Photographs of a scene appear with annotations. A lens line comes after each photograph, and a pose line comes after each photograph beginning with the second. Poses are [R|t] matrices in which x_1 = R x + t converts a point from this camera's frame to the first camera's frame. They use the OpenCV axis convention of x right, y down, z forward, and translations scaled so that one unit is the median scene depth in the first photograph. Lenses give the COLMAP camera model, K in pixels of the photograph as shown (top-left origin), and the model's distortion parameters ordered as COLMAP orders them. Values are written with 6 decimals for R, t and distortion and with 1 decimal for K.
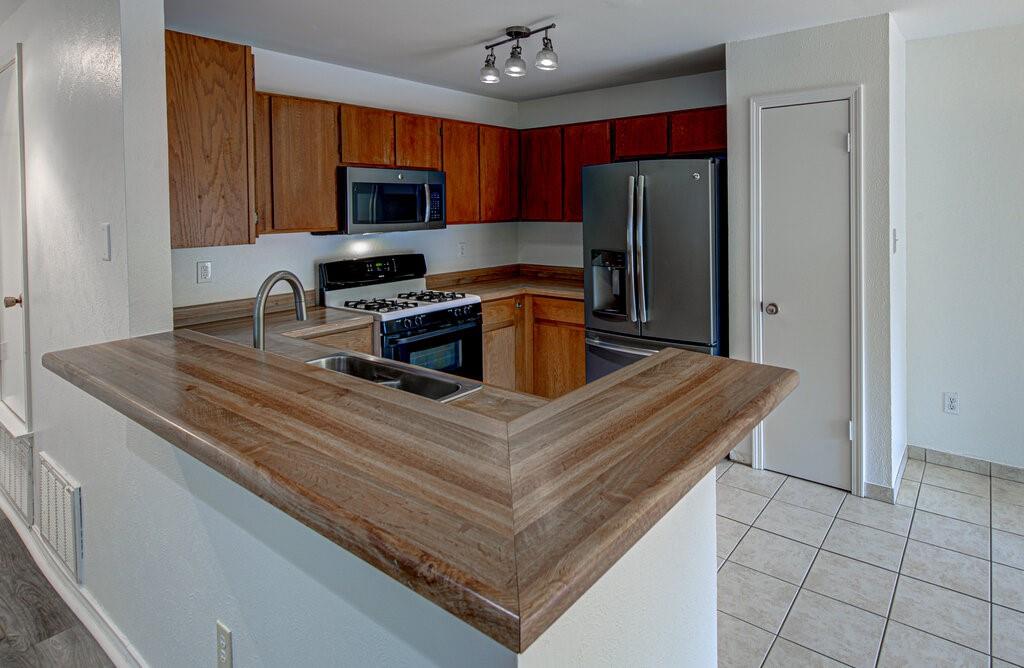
lens RADIAL K [[563.7, 0, 582.9], [0, 563.7, 213.3], [0, 0, 1]] dist [0.004816, -0.000452]
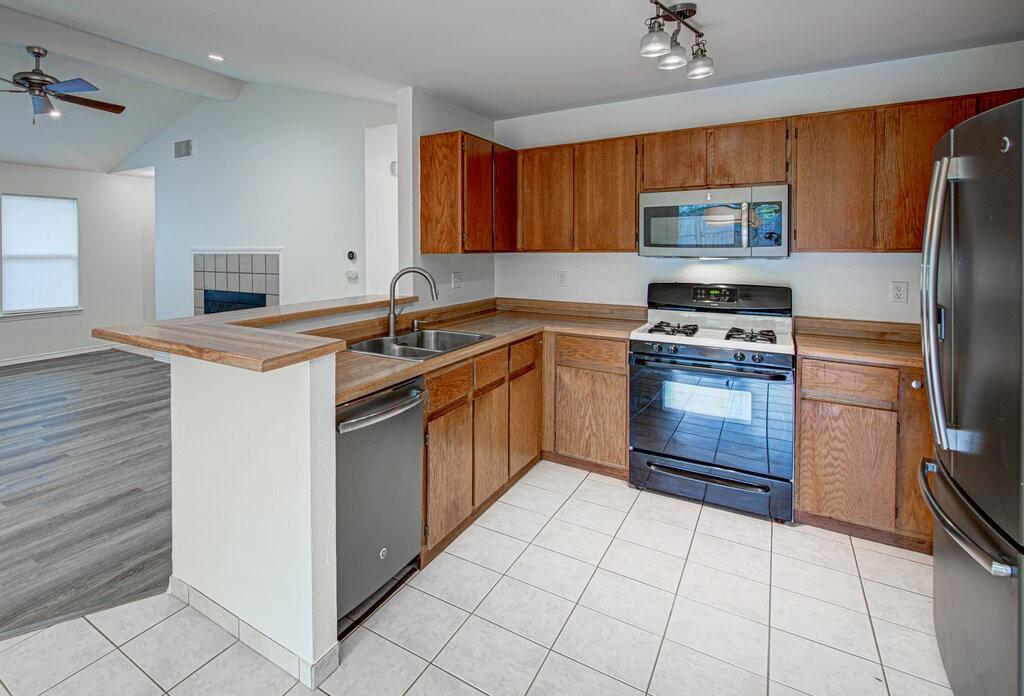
lens RADIAL K [[526.5, 0, 377.1], [0, 526.5, 255.3], [0, 0, 1]] dist [0.002086, -0.000337]
pose [[-0.020948, 0.028600, -0.999371, 0.609439], [-0.011242, 0.999521, 0.028840, 0.012816], [0.999717, 0.011839, -0.020616, 0.529109]]
